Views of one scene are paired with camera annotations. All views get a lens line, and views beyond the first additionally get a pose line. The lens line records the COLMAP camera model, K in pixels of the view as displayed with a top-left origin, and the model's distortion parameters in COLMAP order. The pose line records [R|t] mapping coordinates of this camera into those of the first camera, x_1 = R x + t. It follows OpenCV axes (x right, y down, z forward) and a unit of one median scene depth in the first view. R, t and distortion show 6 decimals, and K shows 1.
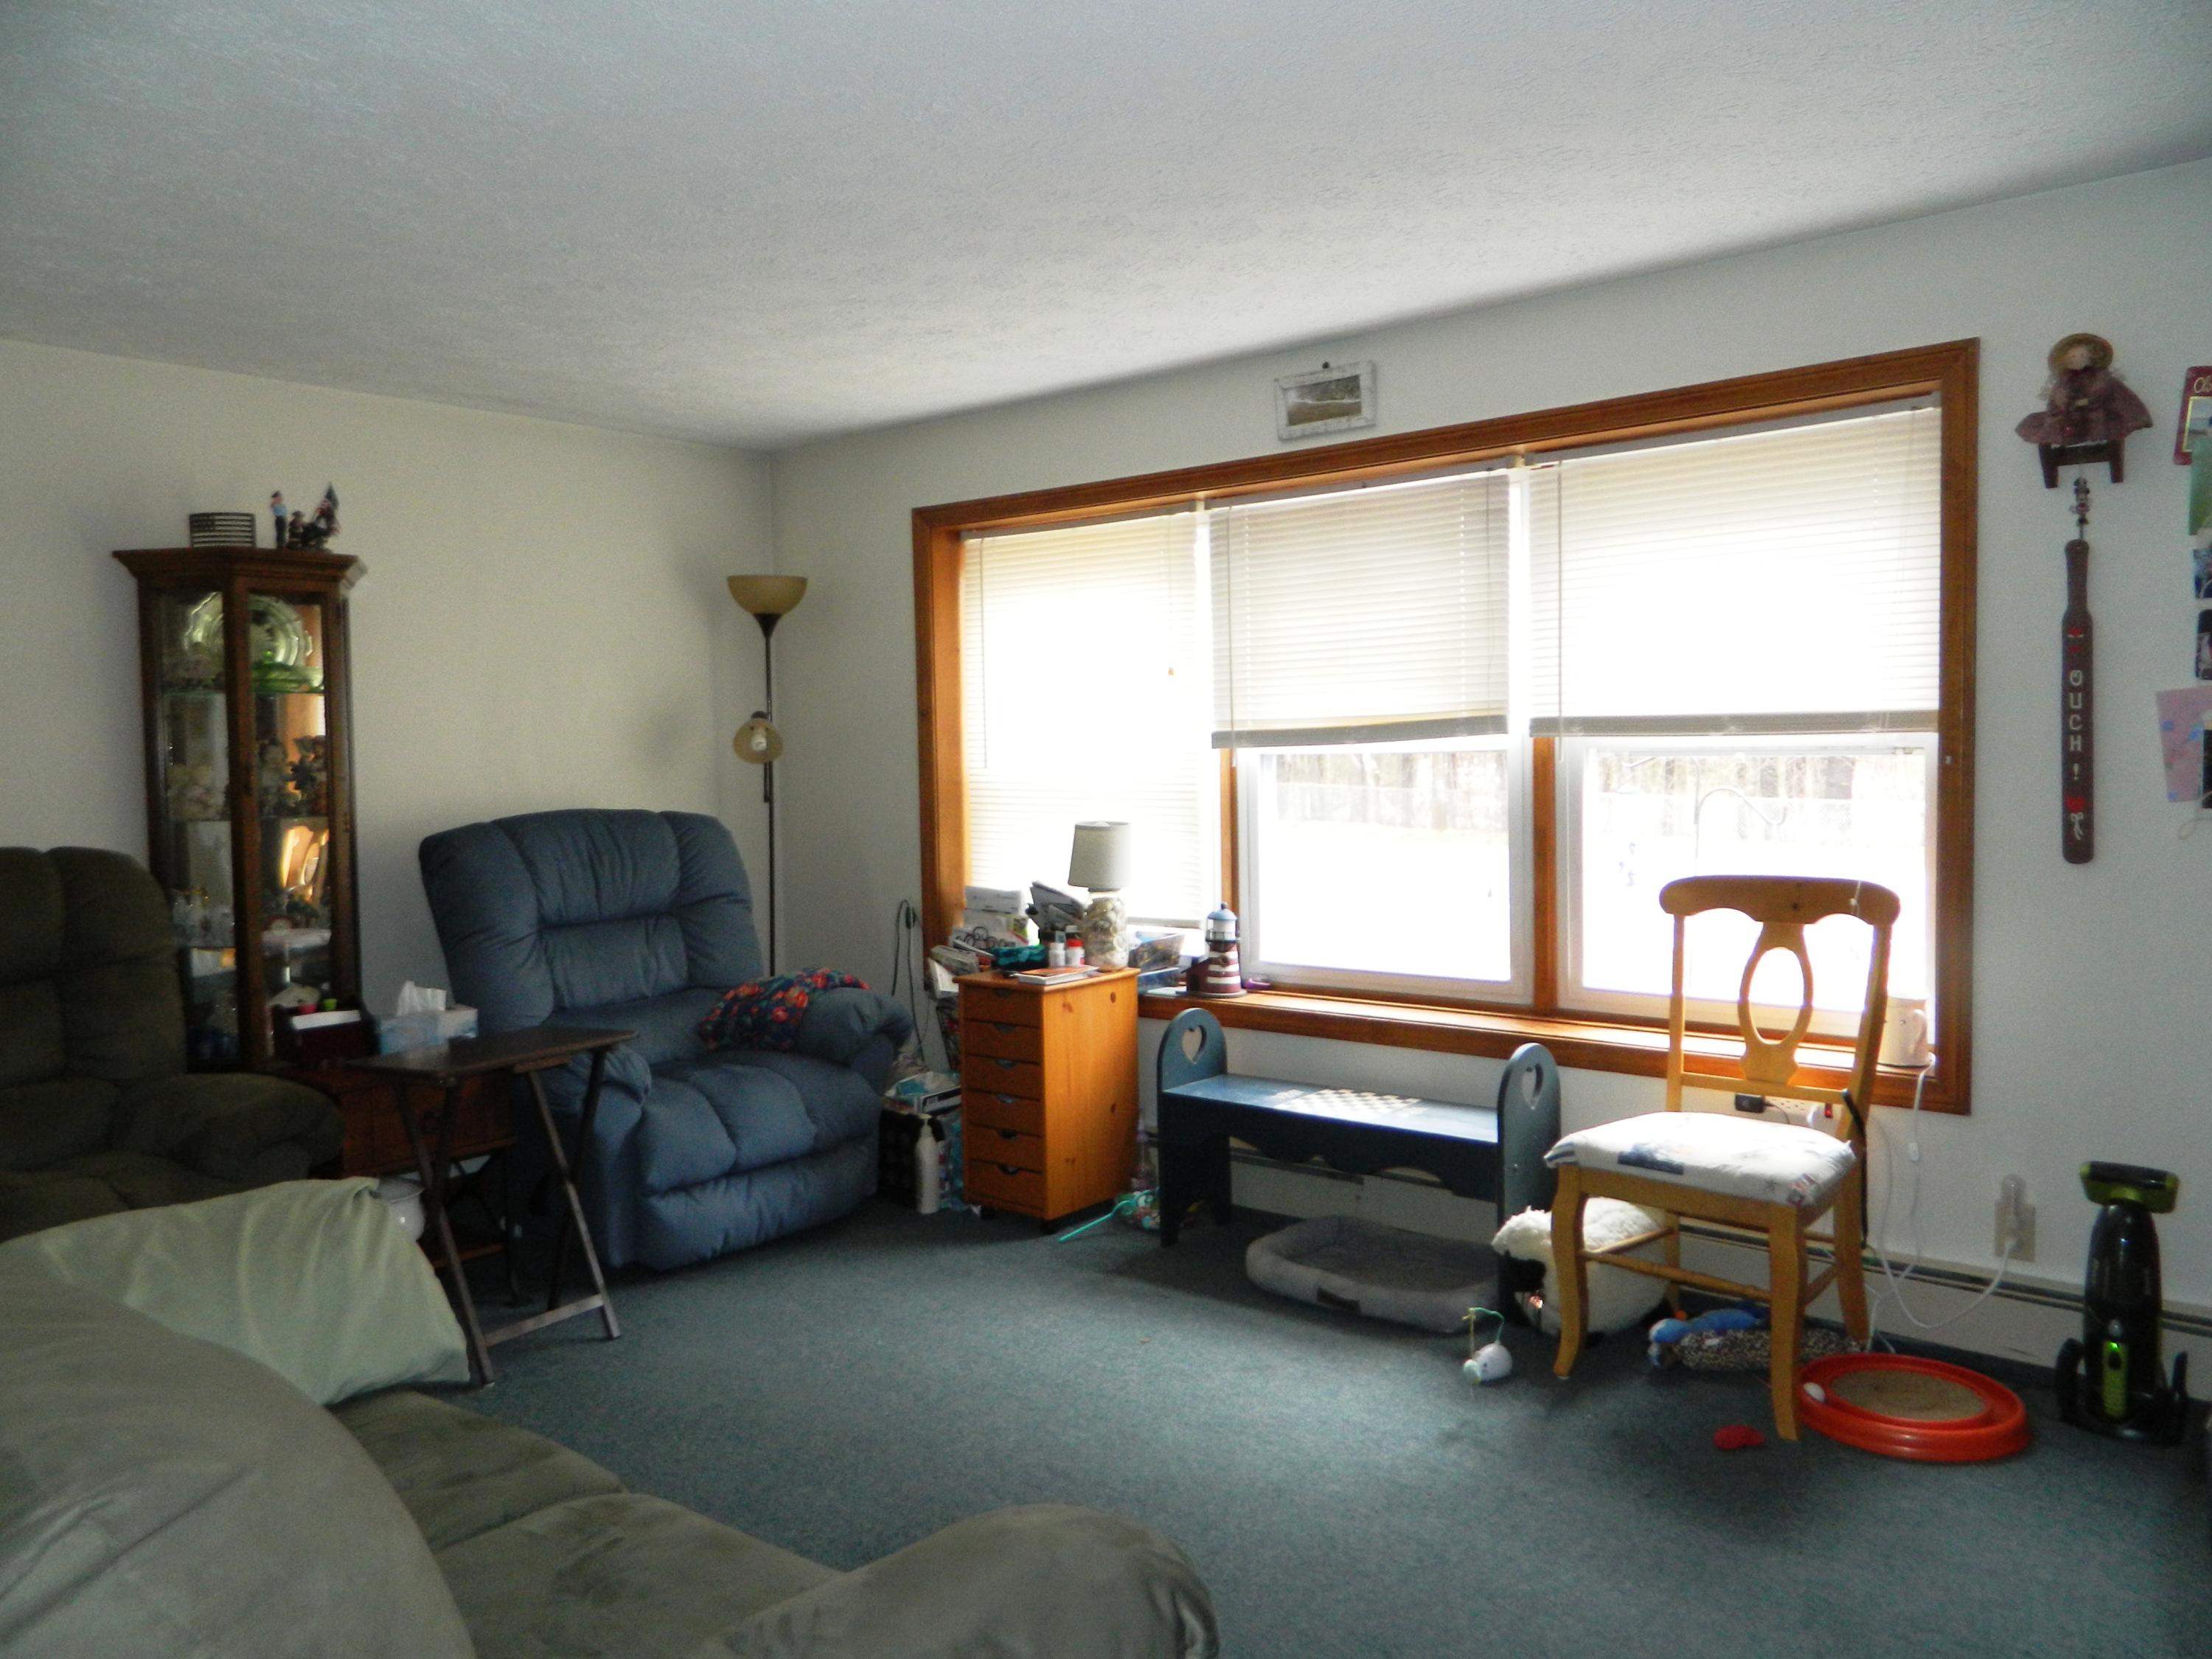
lens RADIAL K [[1654.4, 0, 1109.2], [0, 1654.4, 828.7], [0, 0, 1]] dist [-0.007506, 0.030204]
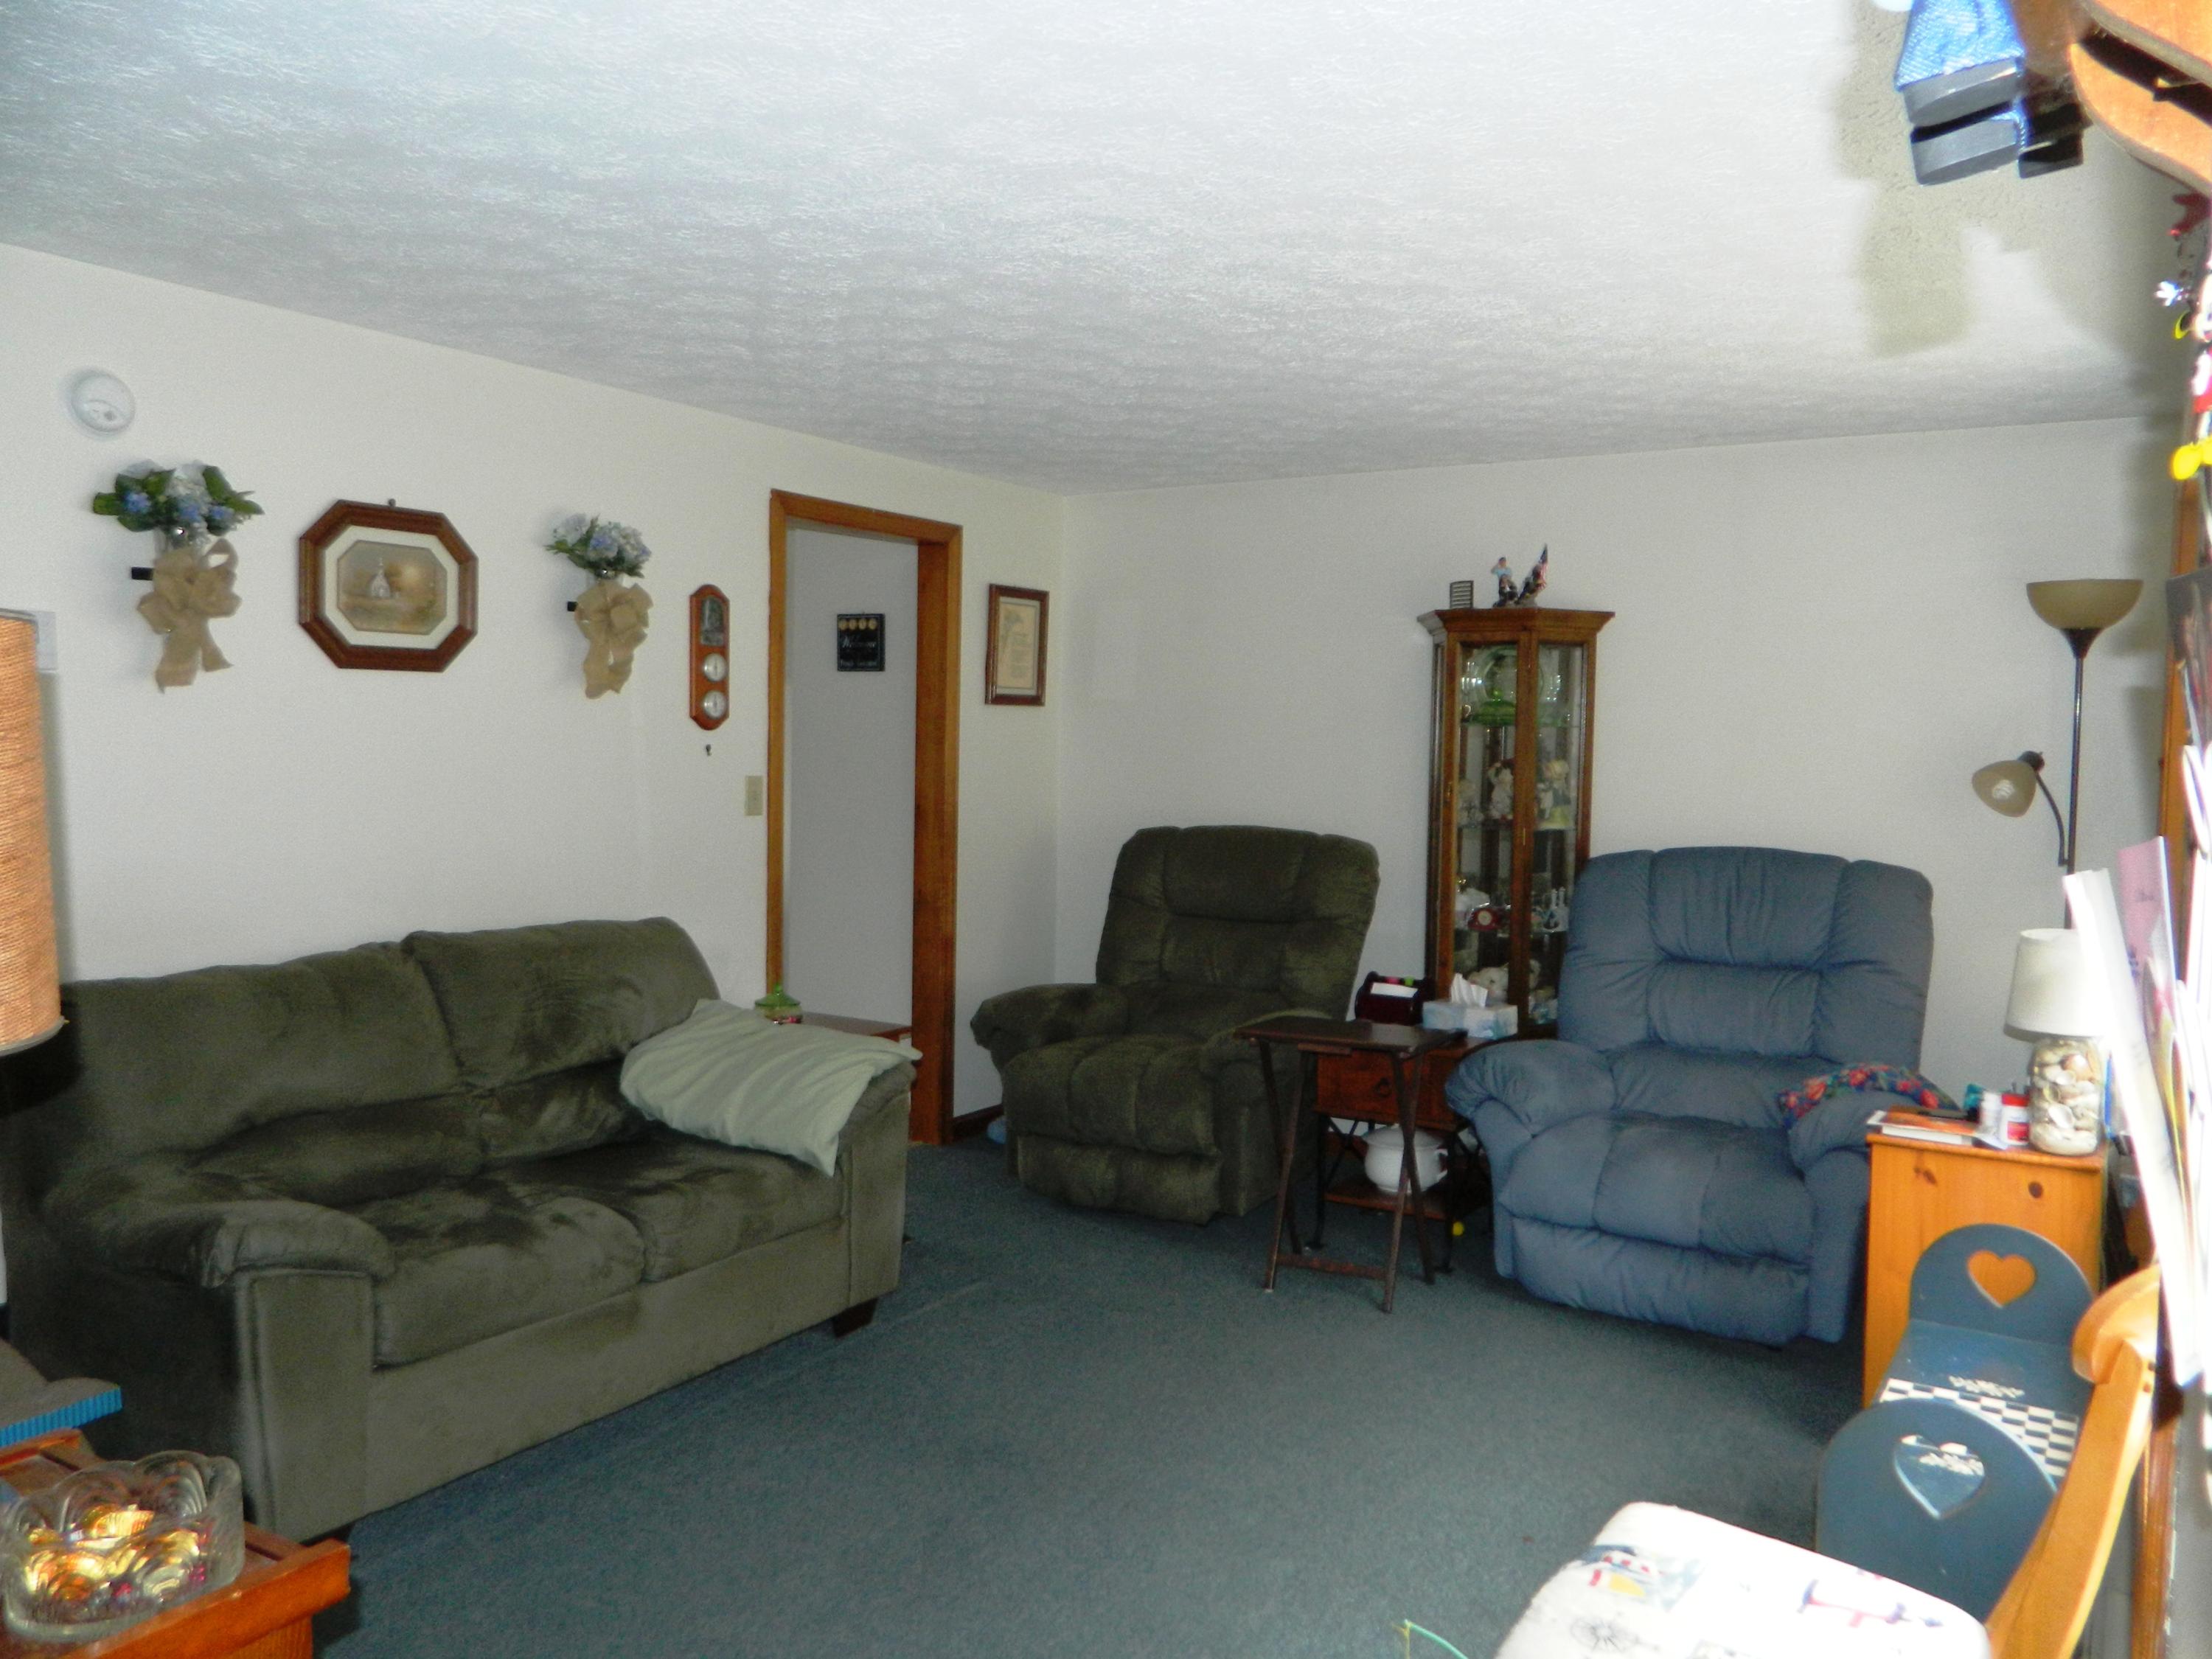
lens RADIAL K [[1654.4, 0, 1111.7], [0, 1654.4, 826.1], [0, 0, 1]] dist [-0.007506, 0.030204]
pose [[0.136818, 0.076053, -0.987672, 0.629208], [-0.079884, 0.994648, 0.065524, -0.062263], [0.987370, 0.069934, 0.142162, 0.538069]]
